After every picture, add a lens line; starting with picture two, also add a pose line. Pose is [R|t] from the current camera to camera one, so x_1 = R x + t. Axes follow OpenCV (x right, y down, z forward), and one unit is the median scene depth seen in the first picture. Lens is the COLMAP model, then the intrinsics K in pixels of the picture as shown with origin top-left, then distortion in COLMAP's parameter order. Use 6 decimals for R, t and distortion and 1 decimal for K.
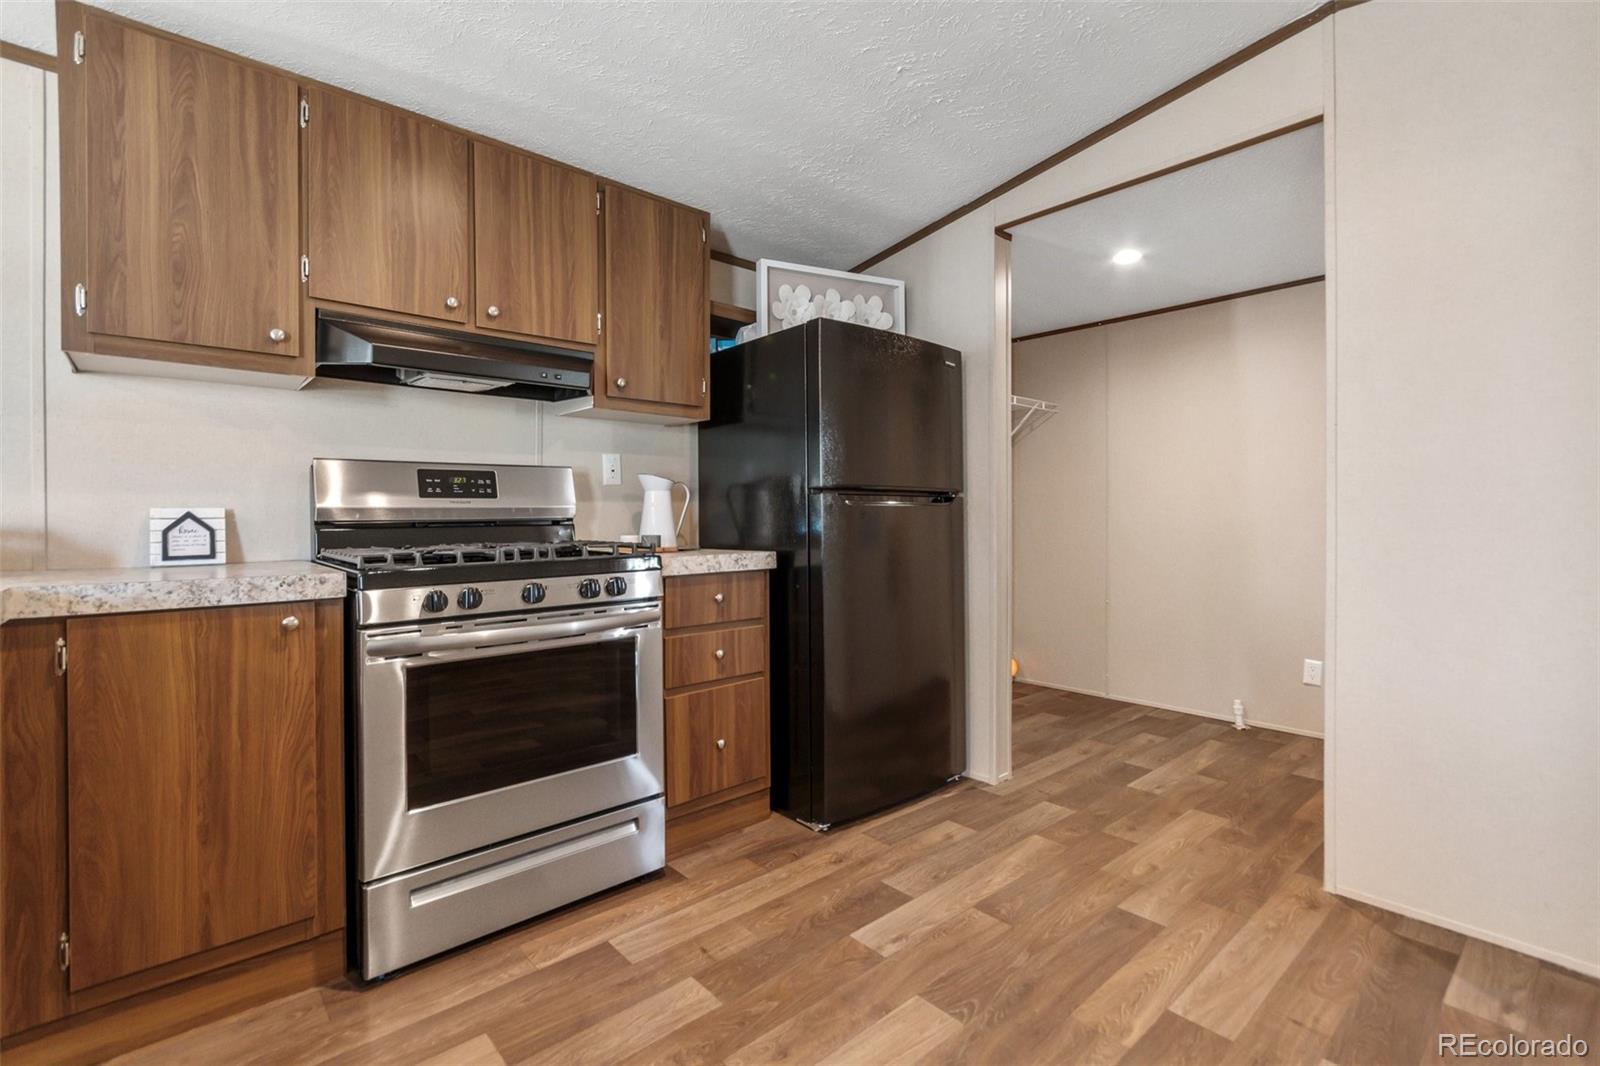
lens RADIAL K [[717.8, 0, 791.5], [0, 717.8, 520.7], [0, 0, 1]] dist [0.001935, 0.001100]
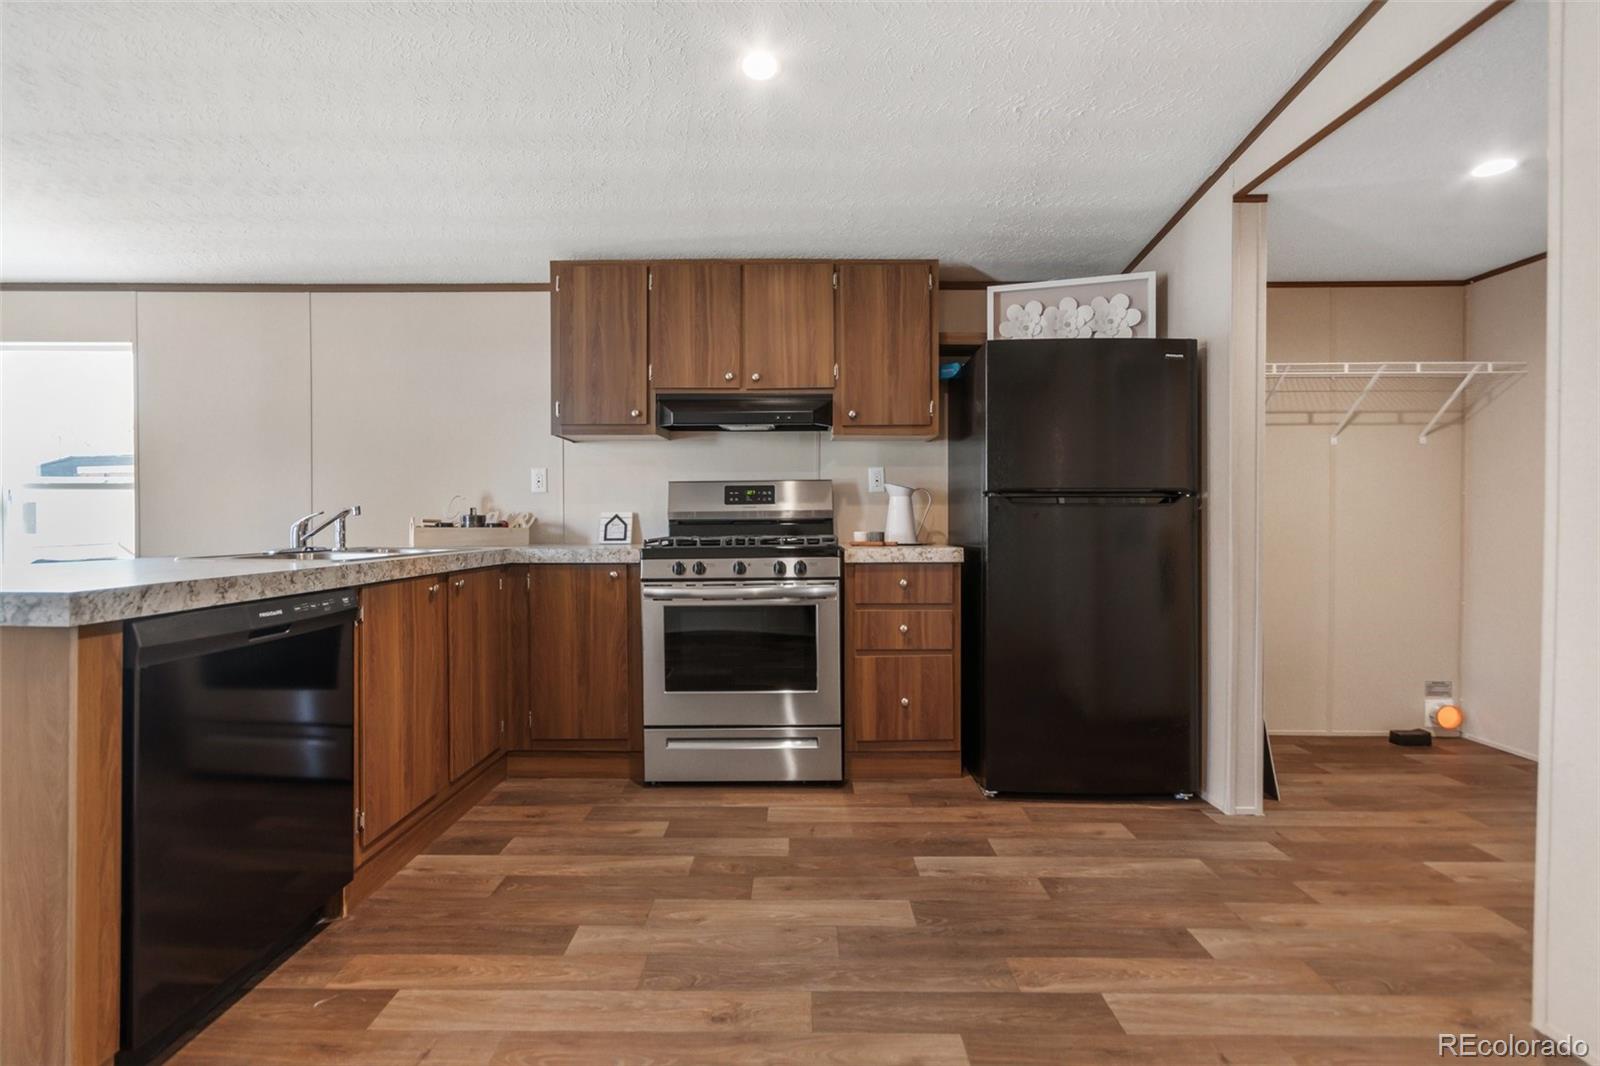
lens RADIAL K [[717.8, 0, 796.6], [0, 717.8, 527.0], [0, 0, 1]] dist [0.001935, 0.001100]
pose [[0.749916, 0.010386, -0.661452, 0.657743], [-0.005049, 0.999937, 0.009978, -0.000324], [0.661514, -0.004143, 0.749921, -0.049216]]
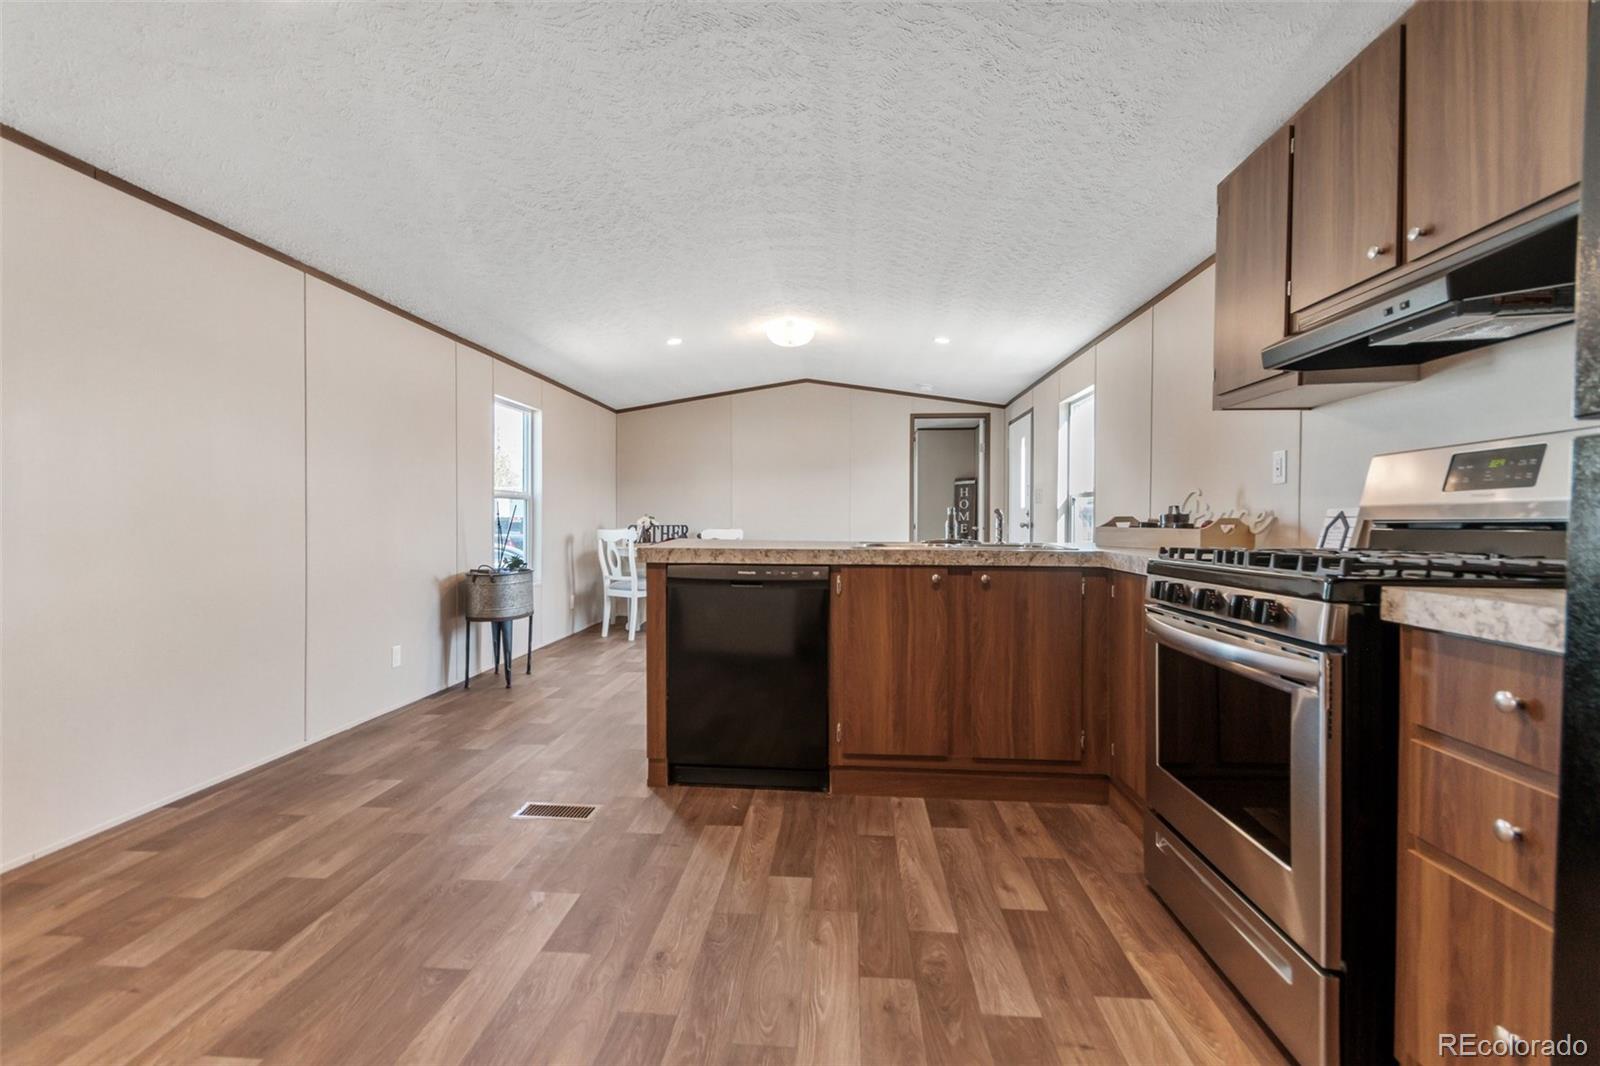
lens RADIAL K [[717.8, 0, 795.3], [0, 717.8, 530.3], [0, 0, 1]] dist [0.001935, 0.001100]
pose [[-0.713673, 0.013381, -0.700351, 0.583105], [-0.004454, 0.999711, 0.023639, -0.005430], [0.700465, 0.019990, -0.713407, 1.151520]]
